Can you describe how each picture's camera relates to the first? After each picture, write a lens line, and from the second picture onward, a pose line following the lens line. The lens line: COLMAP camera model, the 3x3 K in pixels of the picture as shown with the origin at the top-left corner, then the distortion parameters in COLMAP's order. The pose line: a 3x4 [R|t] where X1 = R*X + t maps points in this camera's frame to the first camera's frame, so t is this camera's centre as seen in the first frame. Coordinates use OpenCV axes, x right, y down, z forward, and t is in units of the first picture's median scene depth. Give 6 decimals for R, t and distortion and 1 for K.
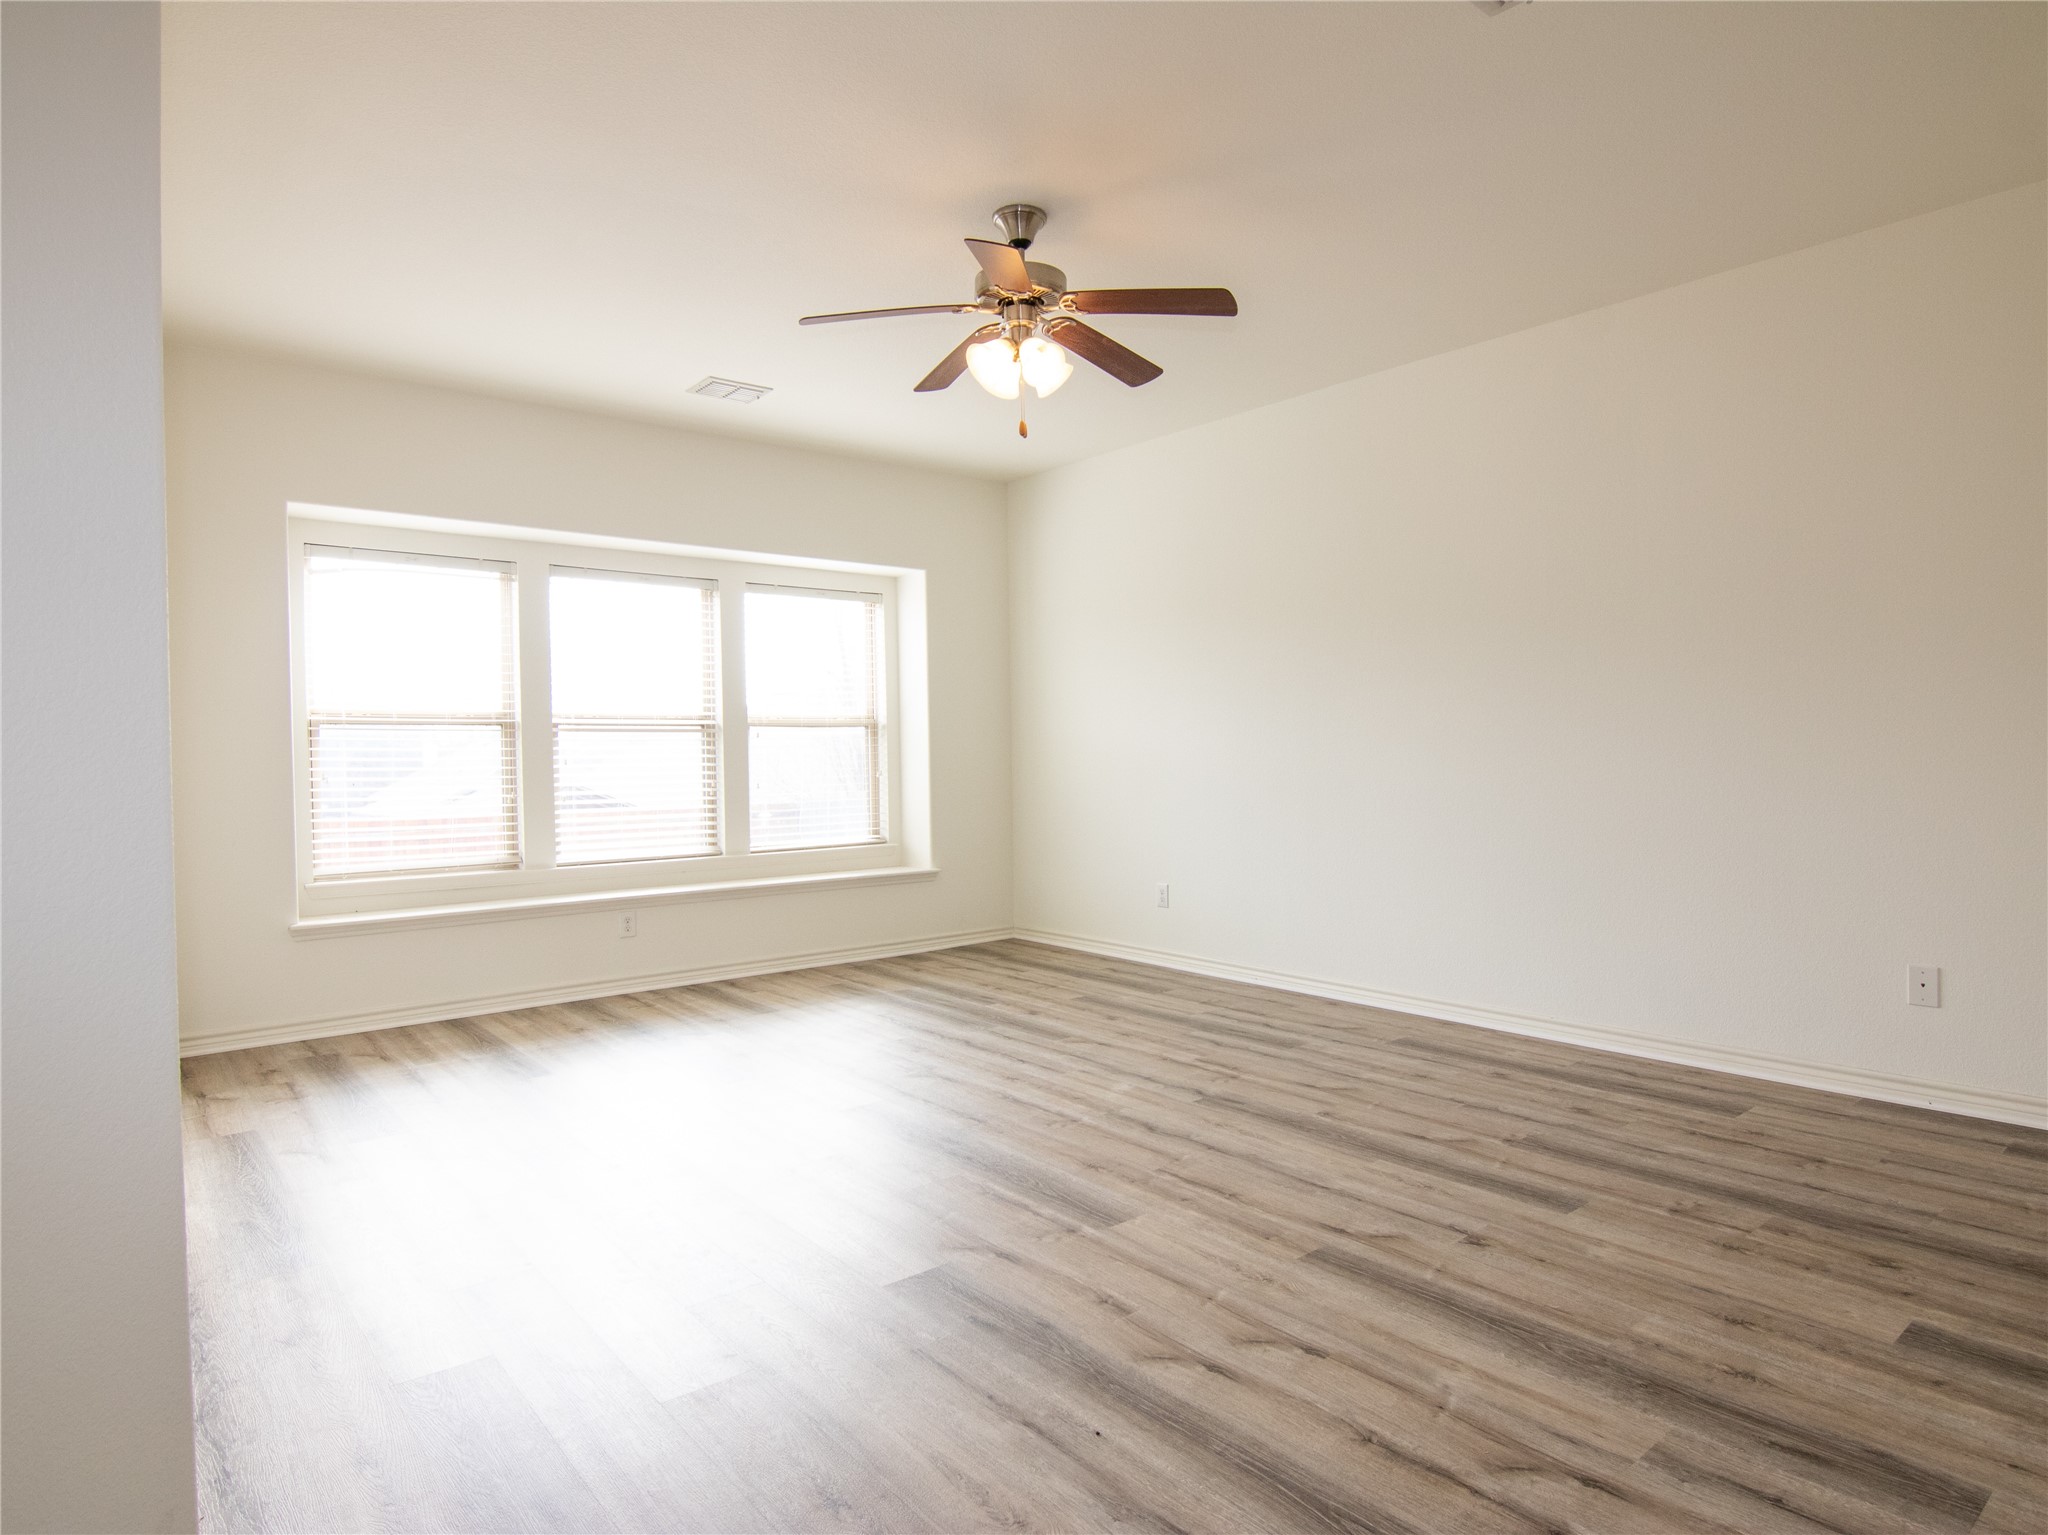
lens RADIAL K [[1176.6, 0, 1036.6], [0, 1176.6, 771.2], [0, 0, 1]] dist [-0.007738, -0.006000]
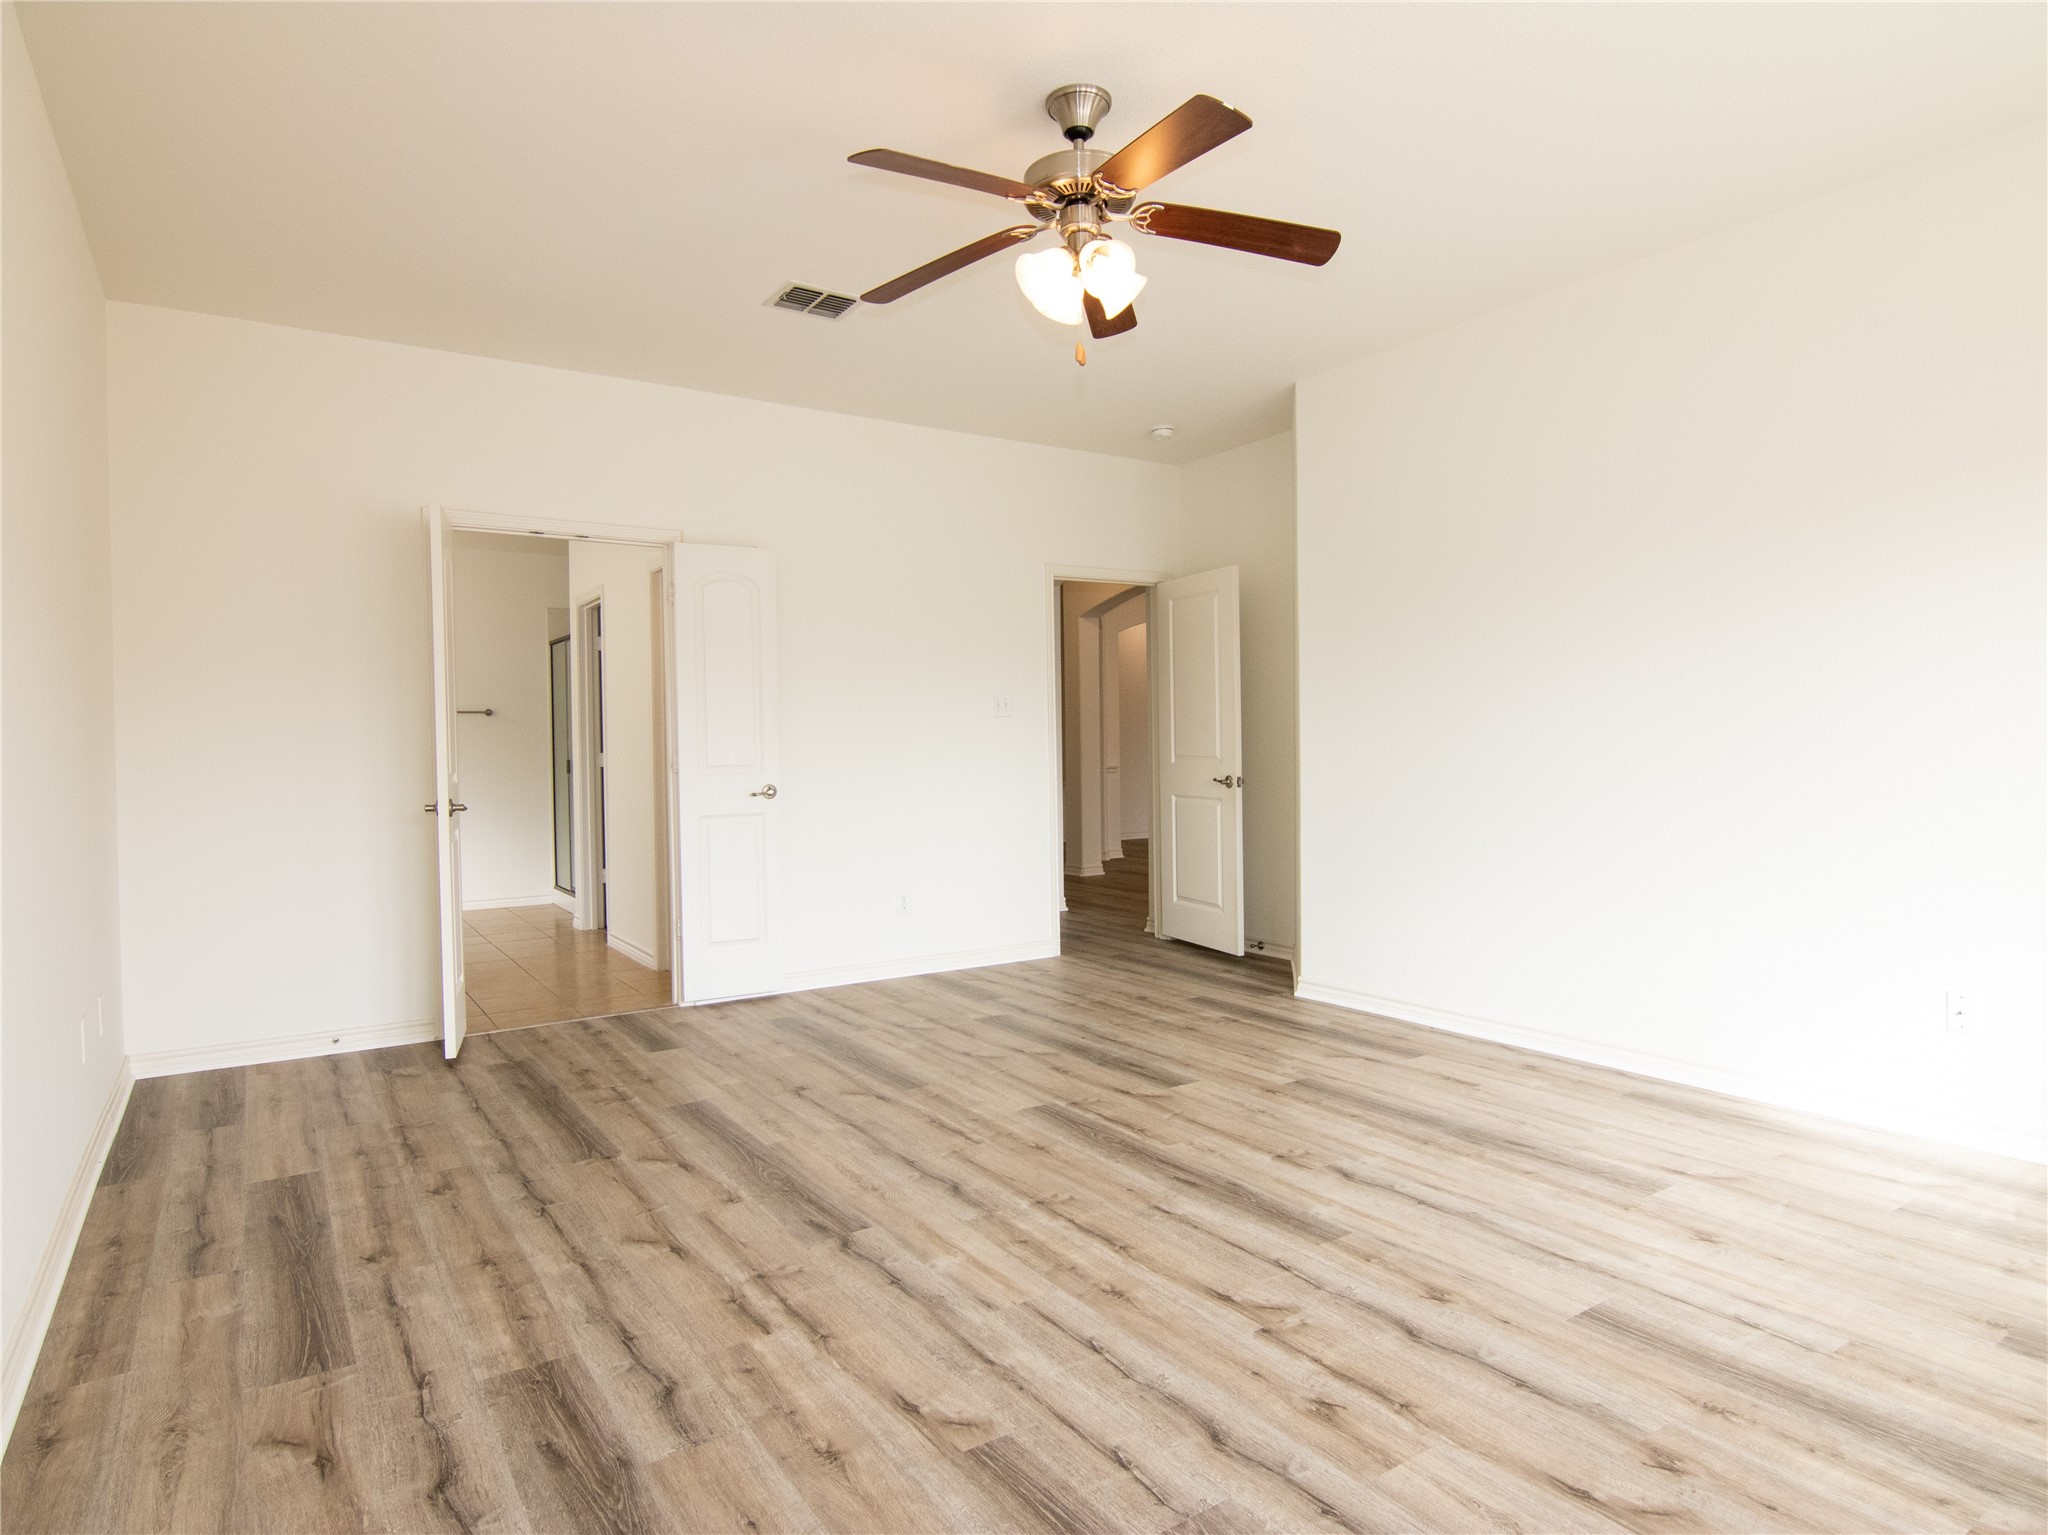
lens RADIAL K [[1176.6, 0, 1021.2], [0, 1176.6, 769.4], [0, 0, 1]] dist [-0.007738, -0.006000]
pose [[-0.993393, 0.024445, 0.112124, -0.052831], [0.029480, 0.998620, 0.043469, -0.037505], [-0.110907, 0.046488, -0.992743, 1.759503]]
